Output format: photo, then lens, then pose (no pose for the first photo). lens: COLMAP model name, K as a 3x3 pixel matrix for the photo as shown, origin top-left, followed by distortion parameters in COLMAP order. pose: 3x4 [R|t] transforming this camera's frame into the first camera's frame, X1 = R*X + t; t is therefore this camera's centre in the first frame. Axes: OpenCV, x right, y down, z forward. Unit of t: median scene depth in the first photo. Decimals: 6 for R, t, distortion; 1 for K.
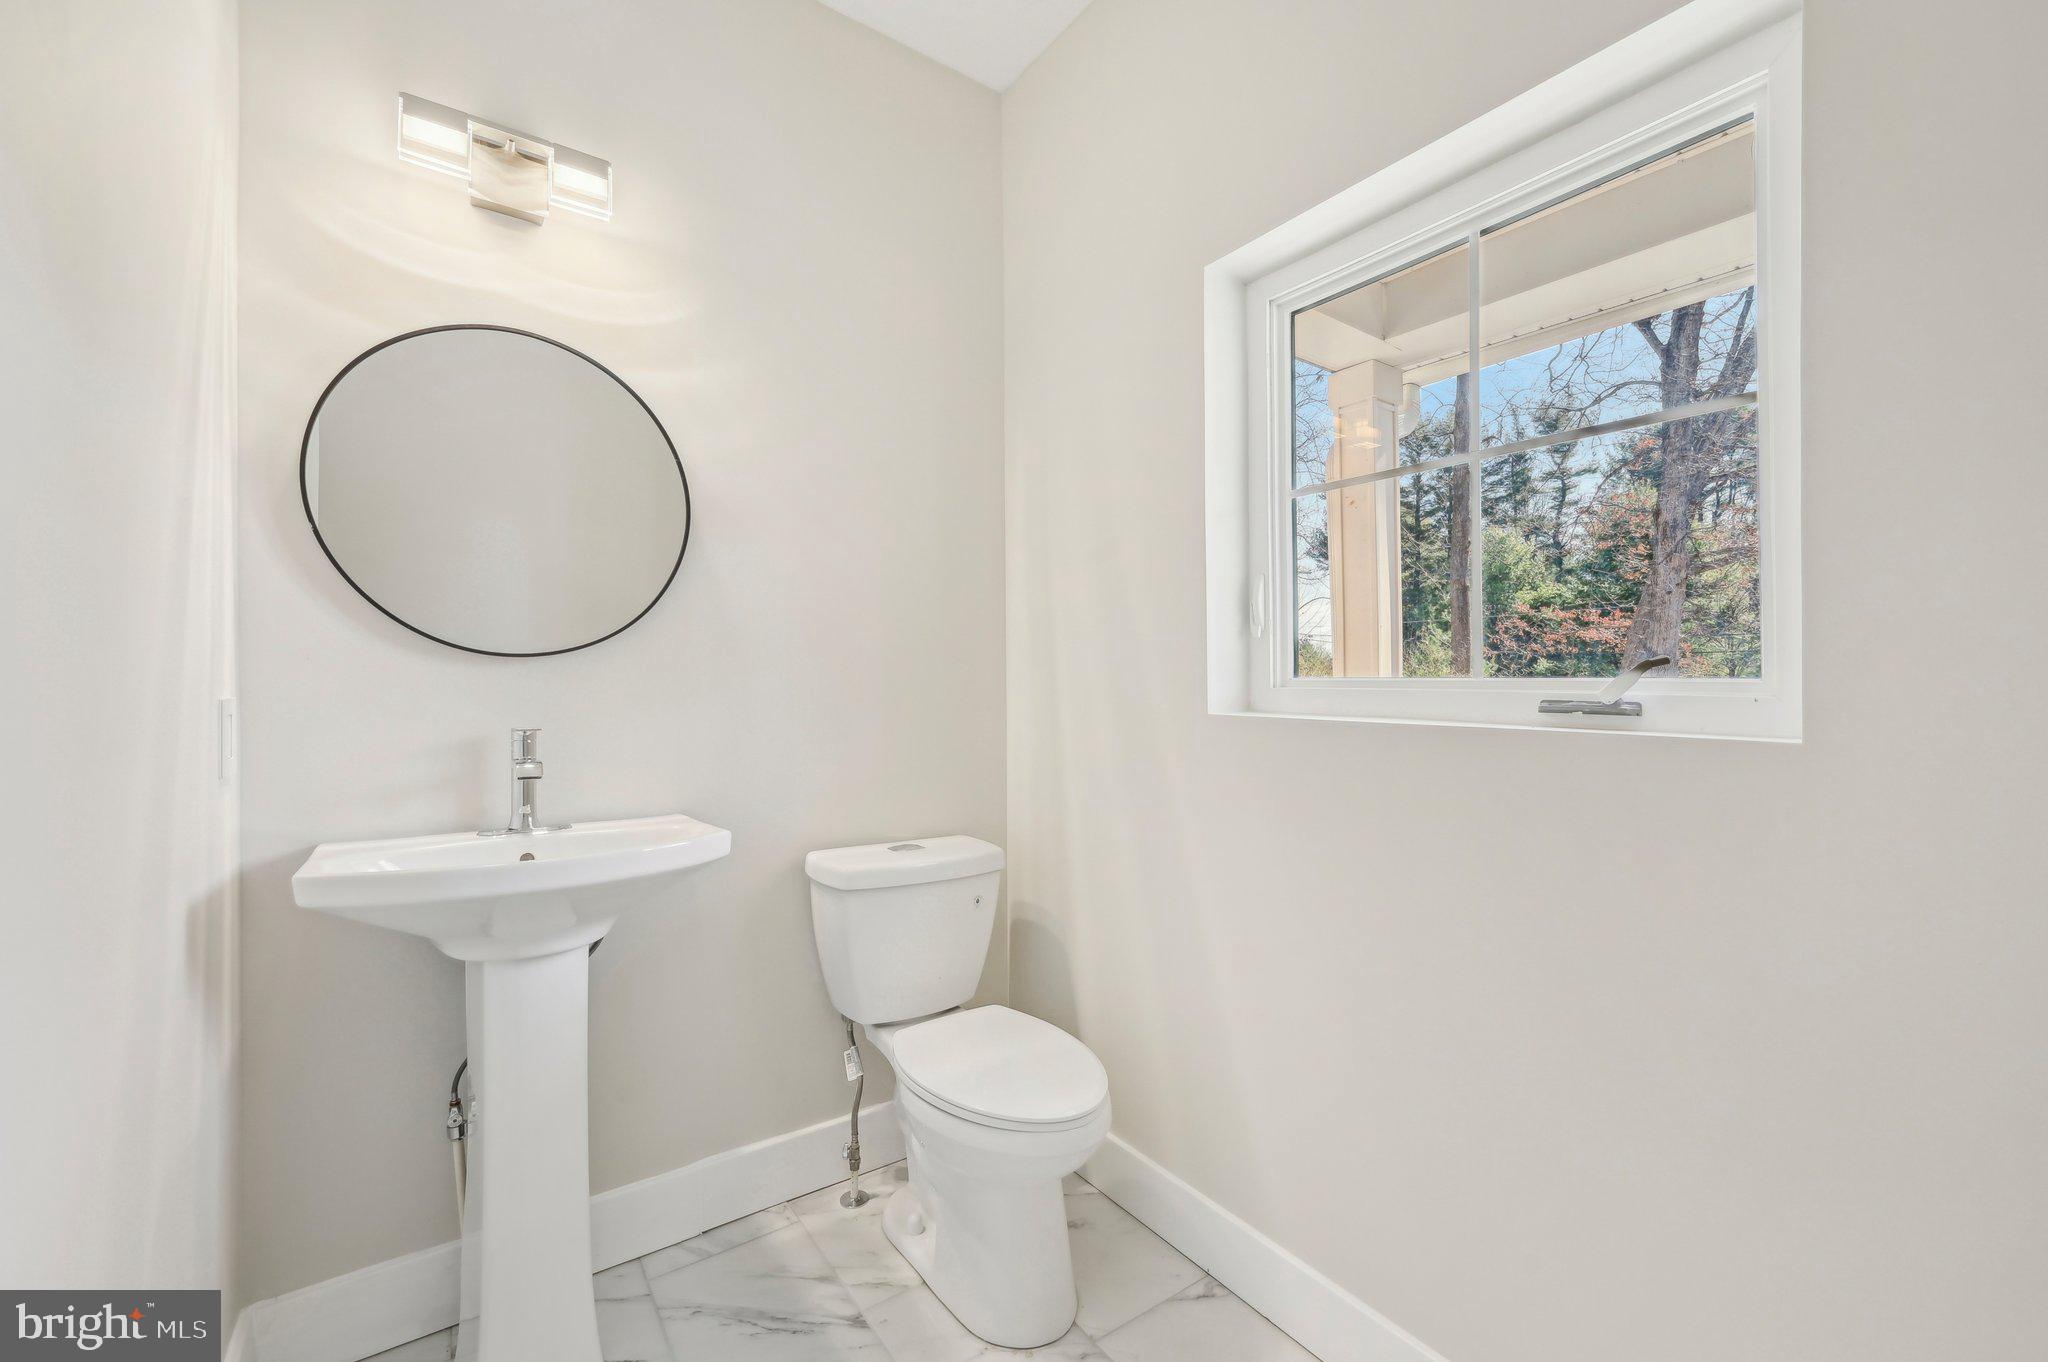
lens RADIAL K [[818.4, 0, 1029.9], [0, 818.4, 694.9], [0, 0, 1]] dist [-0.000395, -0.000135]
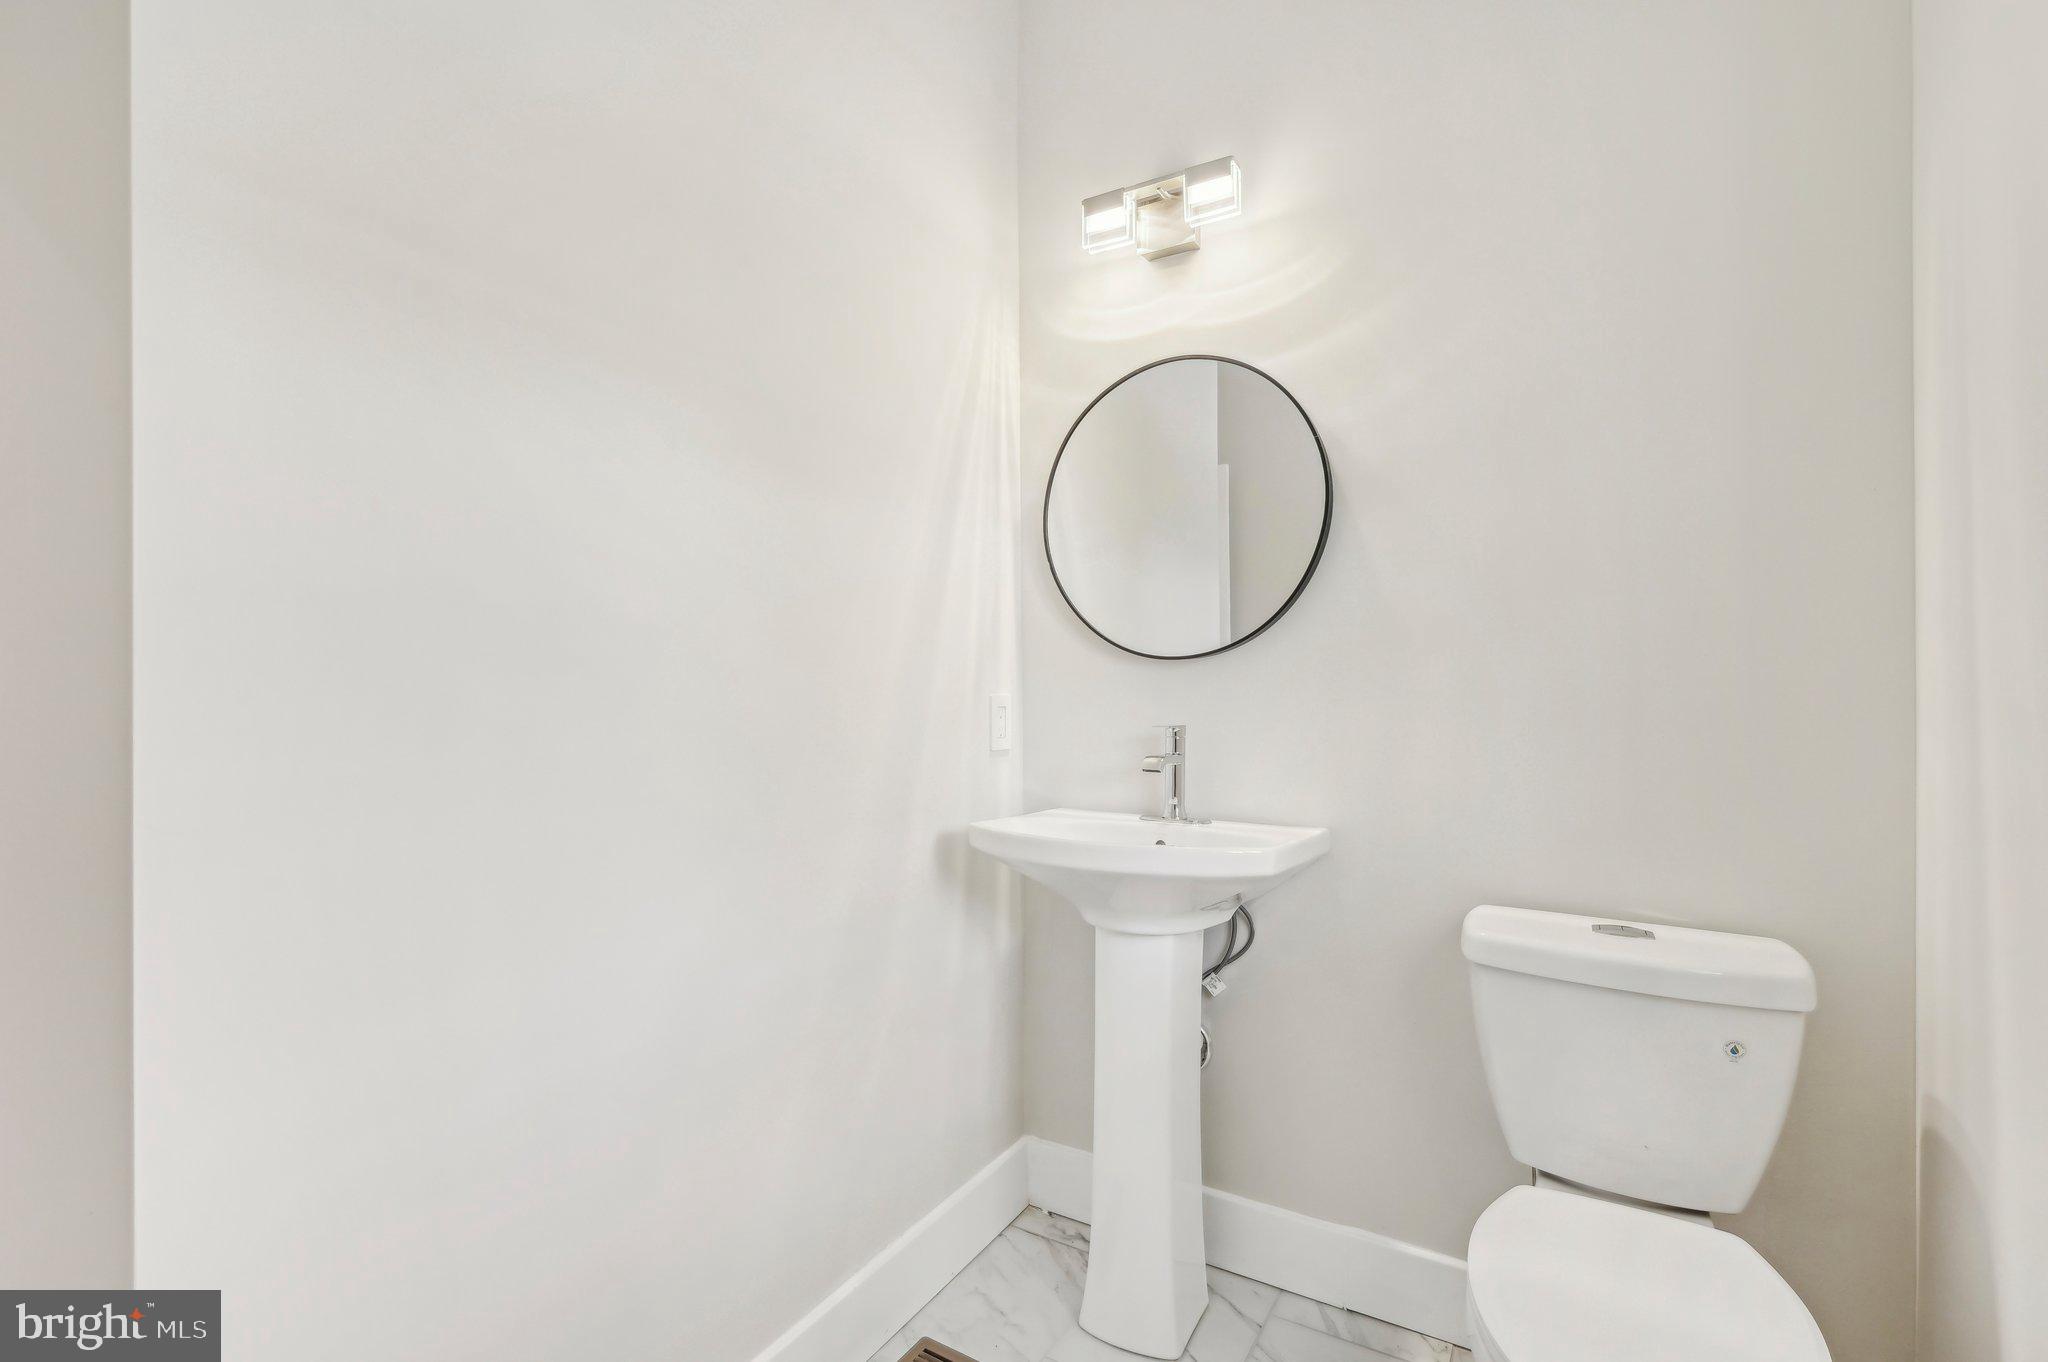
lens RADIAL K [[920.5, 0, 1024.7], [0, 920.5, 698.5], [0, 0, 1]] dist [0.017981, 0.000011]
pose [[0.409880, 0.012218, -0.912058, 0.404406], [-0.004585, 0.999925, 0.011334, -0.008520], [0.912128, -0.000464, 0.409905, 0.310219]]
